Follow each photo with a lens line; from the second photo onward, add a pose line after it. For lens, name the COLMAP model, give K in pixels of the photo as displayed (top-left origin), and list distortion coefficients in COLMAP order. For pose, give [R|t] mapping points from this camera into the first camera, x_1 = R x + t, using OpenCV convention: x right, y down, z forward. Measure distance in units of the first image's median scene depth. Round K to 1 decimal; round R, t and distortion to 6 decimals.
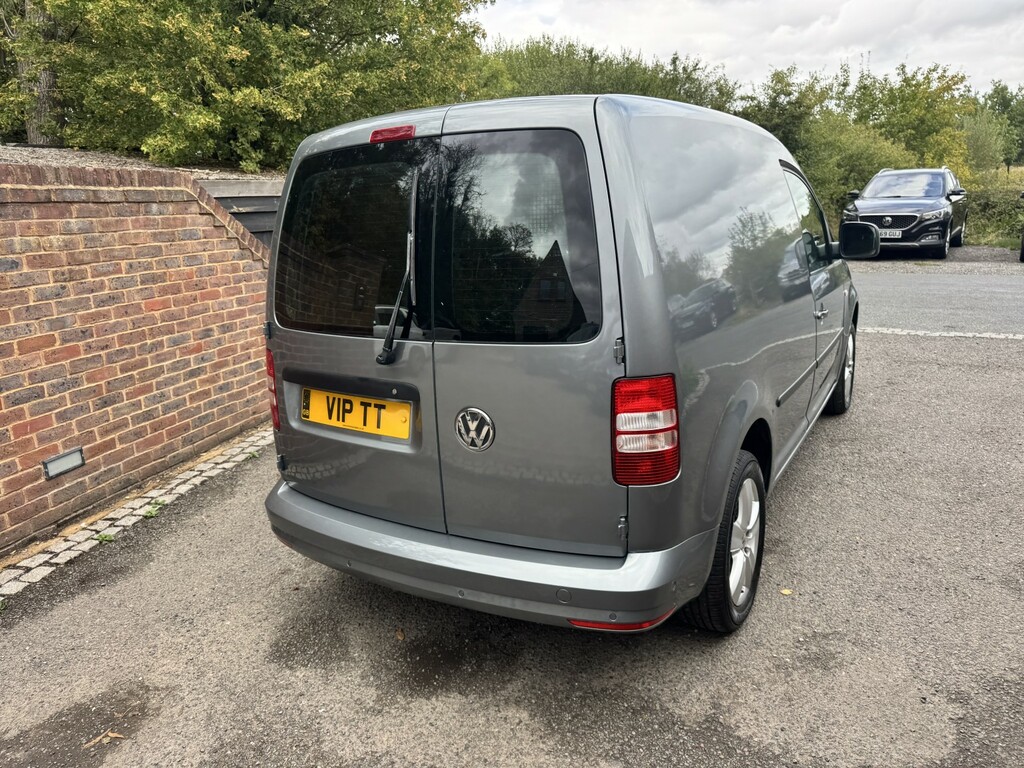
lens RADIAL K [[730.1, 0, 513.4], [0, 730.1, 376.1], [0, 0, 1]] dist [0.004487, -0.003401]
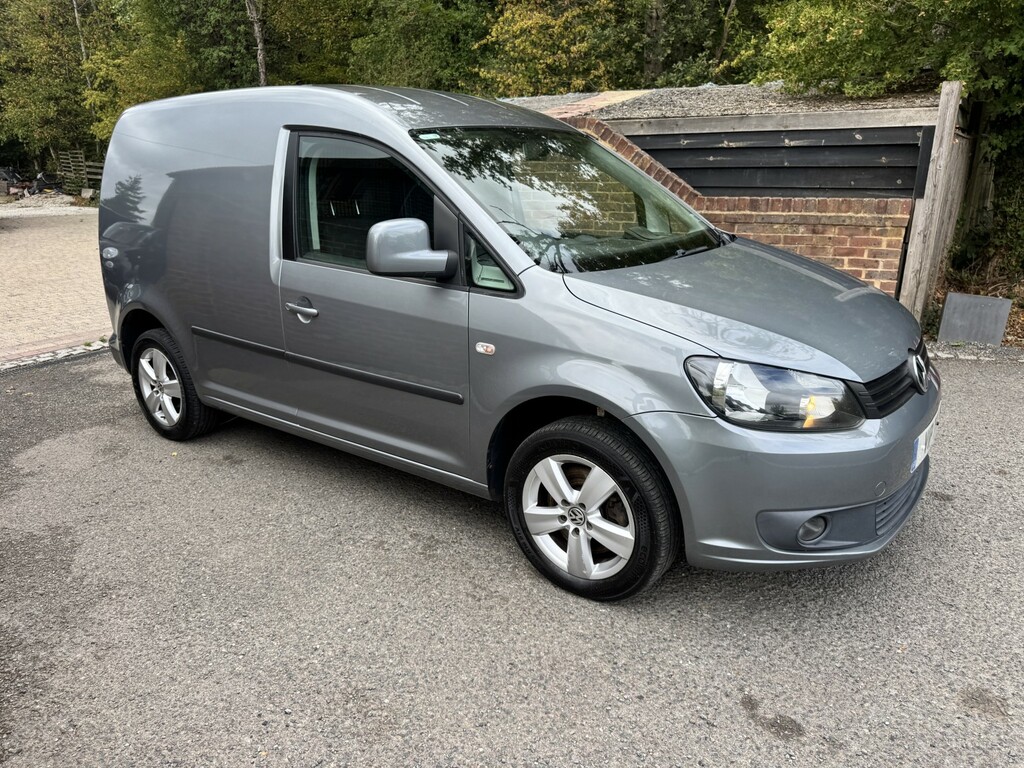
lens RADIAL K [[731.9, 0, 495.9], [0, 731.9, 399.6], [0, 0, 1]] dist [0.006341, -0.004483]
pose [[-0.124695, 0.364230, -0.922924, 1.108355], [-0.208470, 0.899802, 0.383271, -0.329900], [0.970047, 0.240194, -0.036270, 1.137825]]
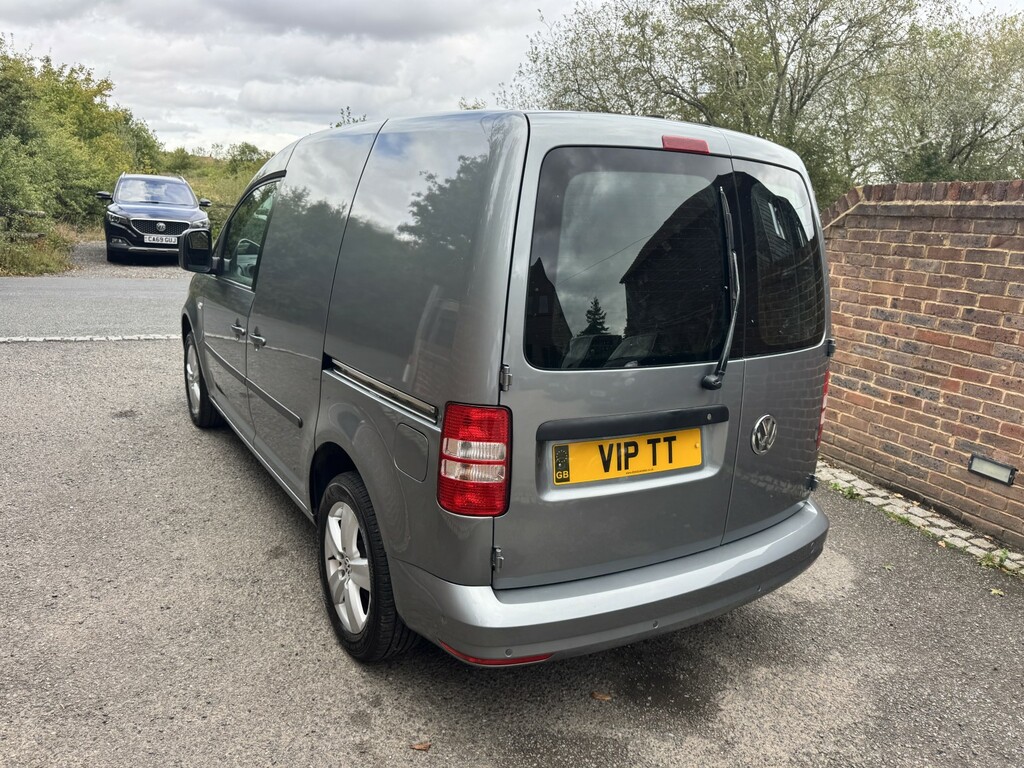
lens RADIAL K [[729.1, 0, 512.0], [0, 729.1, 384.0], [0, 0, 1]] dist [0.002363, -0.001724]
pose [[0.438753, -0.134593, 0.888471, -0.635828], [0.128000, 0.987998, 0.086461, -0.077628], [-0.889445, 0.075789, 0.450715, 0.448116]]
